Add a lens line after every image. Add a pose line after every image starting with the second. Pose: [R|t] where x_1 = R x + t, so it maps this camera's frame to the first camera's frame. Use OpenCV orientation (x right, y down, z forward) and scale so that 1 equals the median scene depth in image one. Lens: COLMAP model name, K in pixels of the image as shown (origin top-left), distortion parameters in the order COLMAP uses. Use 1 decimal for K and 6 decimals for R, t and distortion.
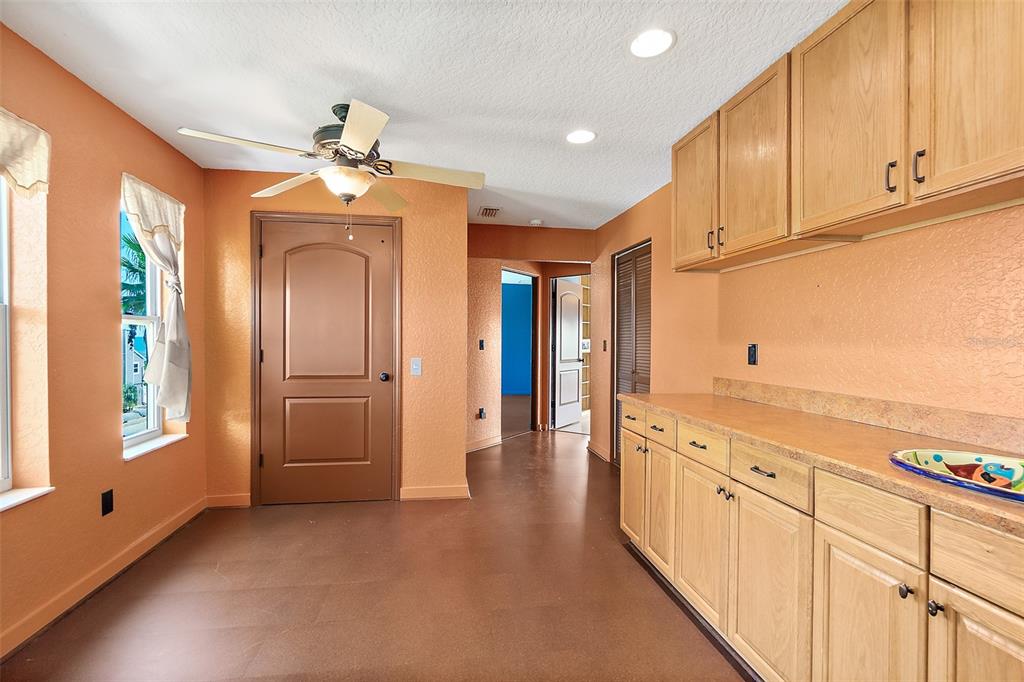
lens RADIAL K [[453.9, 0, 507.3], [0, 453.9, 337.6], [0, 0, 1]] dist [0.000131, -0.000198]
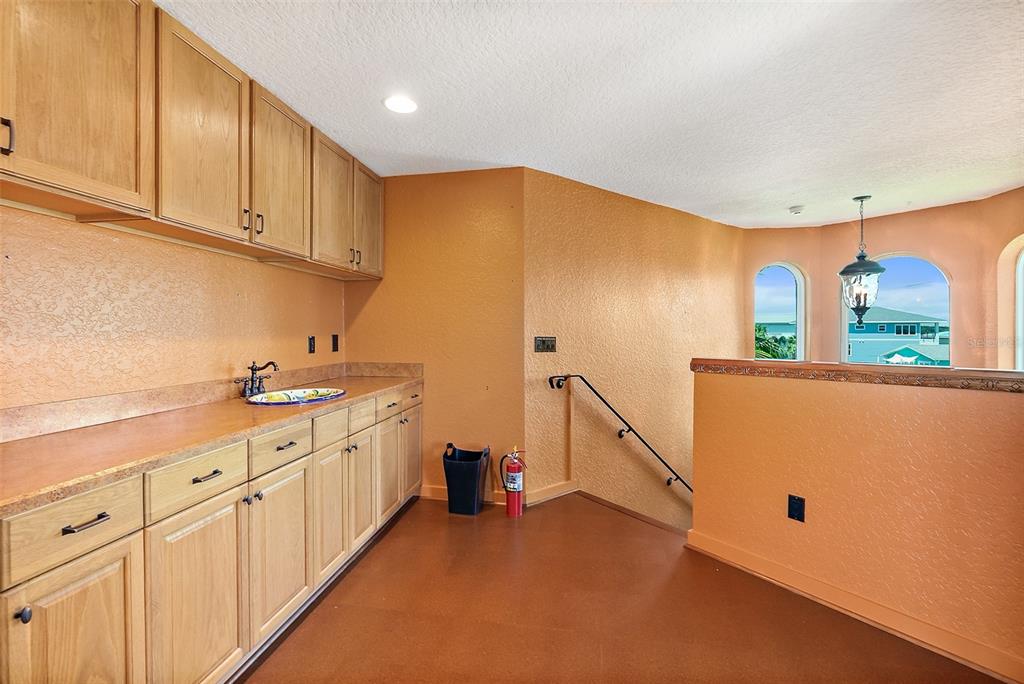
lens RADIAL K [[453.9, 0, 507.3], [0, 453.9, 338.6], [0, 0, 1]] dist [0.000131, -0.000198]
pose [[-0.952348, 0.000212, 0.305012, -0.398667], [0.002696, 0.999967, 0.007723, 0.012677], [-0.305000, 0.008178, -0.952317, 2.299358]]
